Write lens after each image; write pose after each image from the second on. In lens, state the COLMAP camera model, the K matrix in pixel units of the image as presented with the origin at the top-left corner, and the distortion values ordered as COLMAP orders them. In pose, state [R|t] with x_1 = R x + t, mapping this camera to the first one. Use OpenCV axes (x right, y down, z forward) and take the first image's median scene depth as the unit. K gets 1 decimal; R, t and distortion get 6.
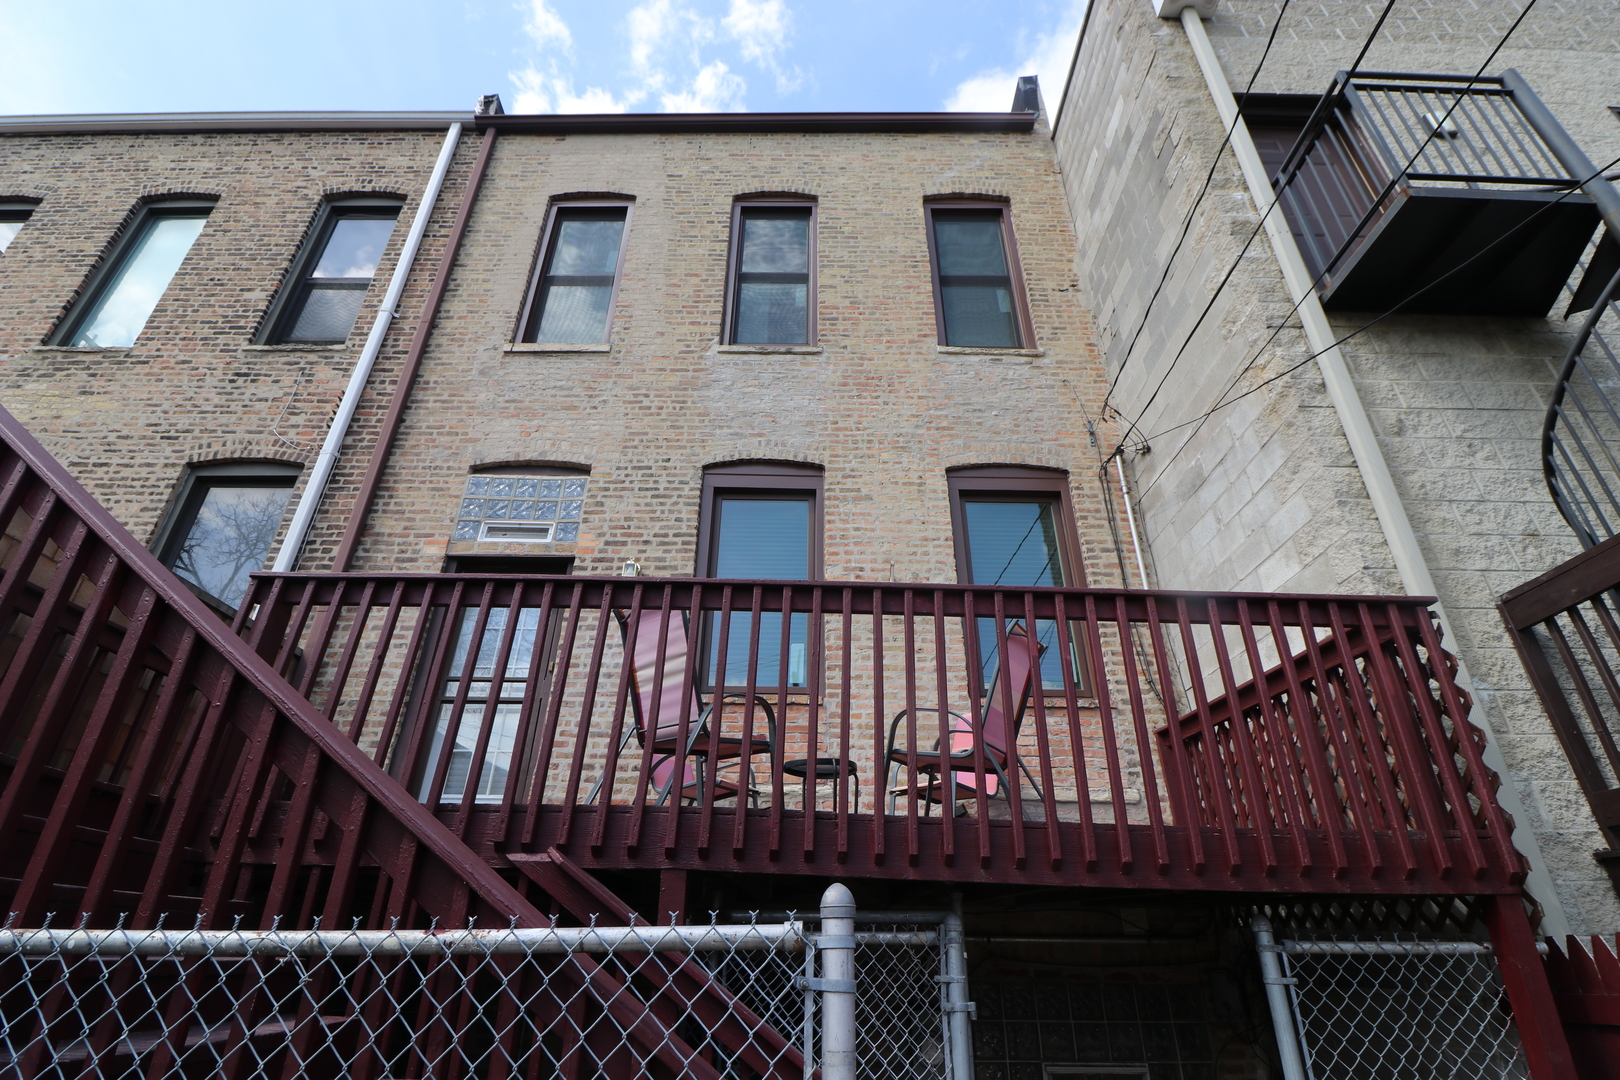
lens RADIAL K [[754.2, 0, 807.5], [0, 754.2, 539.9], [0, 0, 1]] dist [-0.007181, -0.007257]
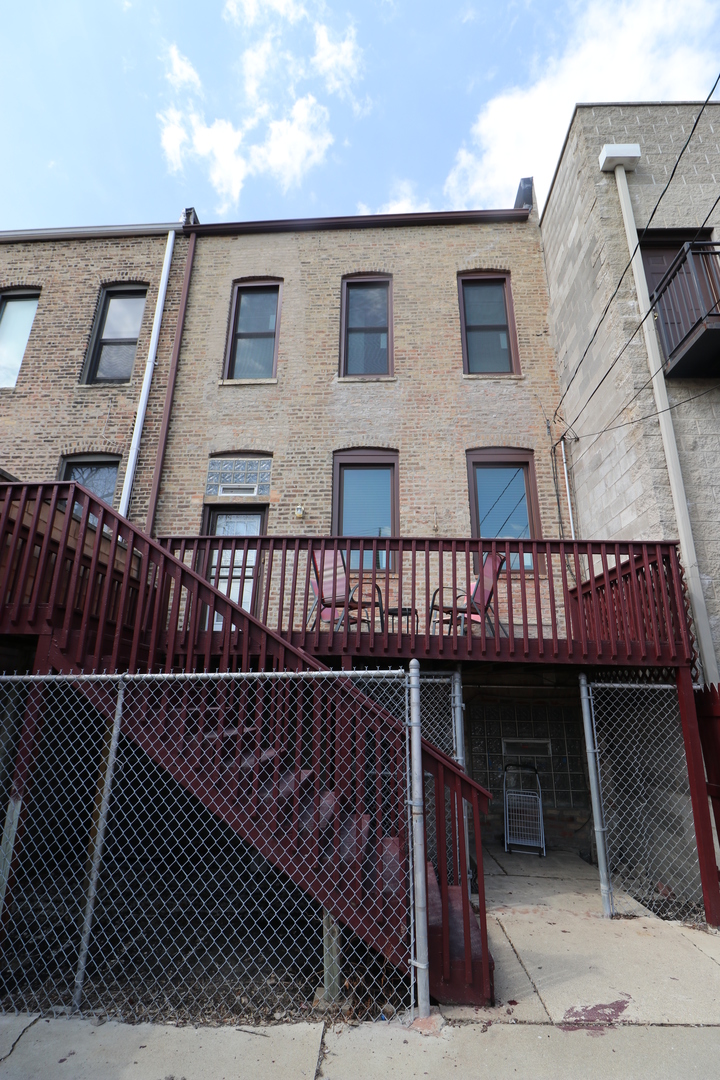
lens RADIAL K [[502.8, 0, 353.3], [0, 502.8, 546.6], [0, 0, 1]] dist [-0.007181, -0.007257]
pose [[0.998456, -0.011676, -0.054301, -0.025073], [0.022083, 0.980511, 0.195218, -0.109094], [0.050964, -0.196116, 0.979255, -0.253823]]
